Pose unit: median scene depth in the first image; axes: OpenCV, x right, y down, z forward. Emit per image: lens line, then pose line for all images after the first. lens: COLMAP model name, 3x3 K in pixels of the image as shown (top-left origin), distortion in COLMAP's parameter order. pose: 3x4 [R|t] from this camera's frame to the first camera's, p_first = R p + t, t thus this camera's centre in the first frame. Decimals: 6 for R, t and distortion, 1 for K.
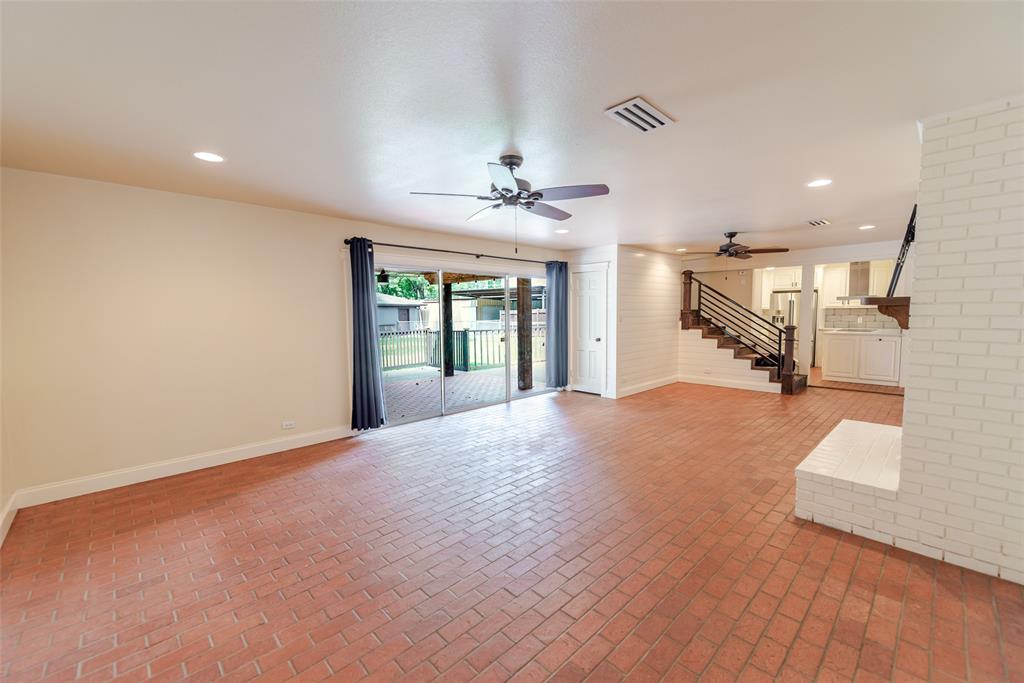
lens RADIAL K [[411.7, 0, 514.3], [0, 411.7, 337.5], [0, 0, 1]] dist [0.017222, -0.000158]
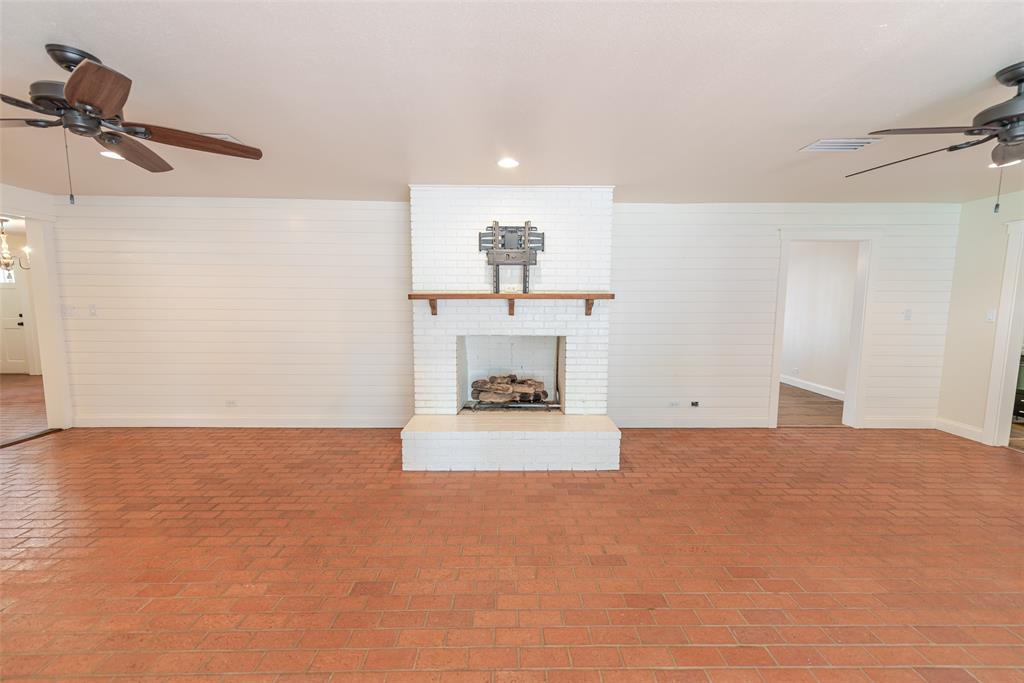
lens RADIAL K [[422.0, 0, 520.7], [0, 422.0, 338.2], [0, 0, 1]] dist [0.017334, -0.000017]
pose [[-0.736100, -0.067744, 0.673474, 0.037987], [0.042893, 0.988311, 0.146295, -0.070895], [-0.675512, 0.136575, -0.724590, 0.986258]]
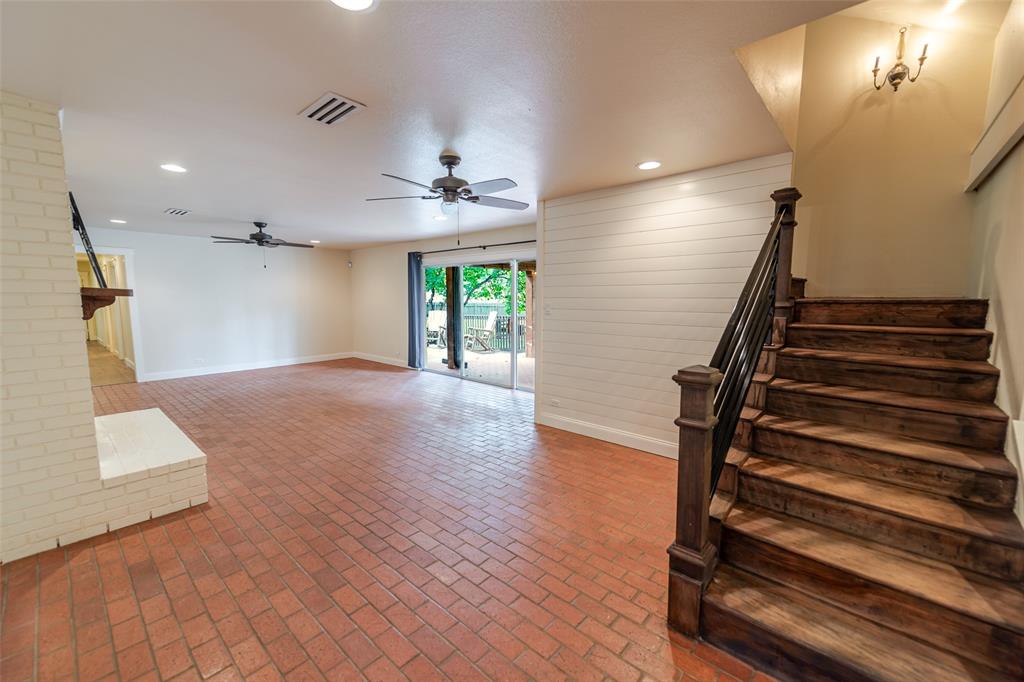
lens RADIAL K [[411.7, 0, 514.3], [0, 411.7, 337.0], [0, 0, 1]] dist [0.017222, -0.000158]
pose [[0.086628, 0.103211, -0.990880, 1.043751], [-0.070671, 0.992750, 0.097228, -0.071800], [0.993731, 0.061604, 0.093294, 0.992419]]
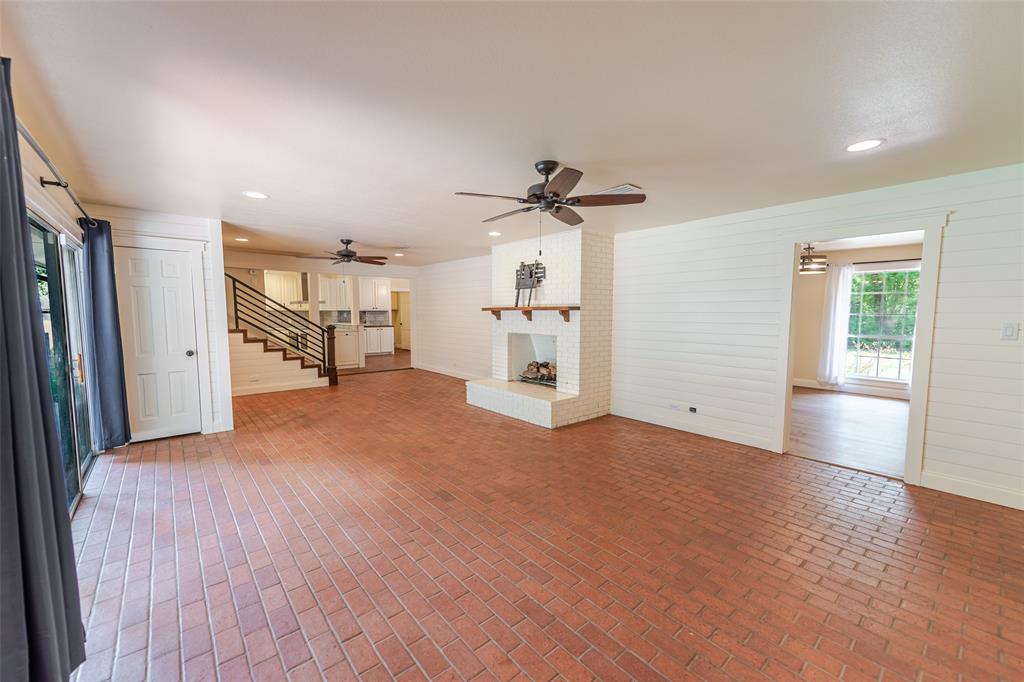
lens RADIAL K [[411.7, 0, 514.3], [0, 411.7, 337.0], [0, 0, 1]] dist [0.017222, -0.000158]
pose [[0.067394, -0.054820, 0.996219, -0.498707], [0.064605, 0.996634, 0.050472, -0.024395], [-0.995633, 0.060959, 0.070709, 0.487841]]
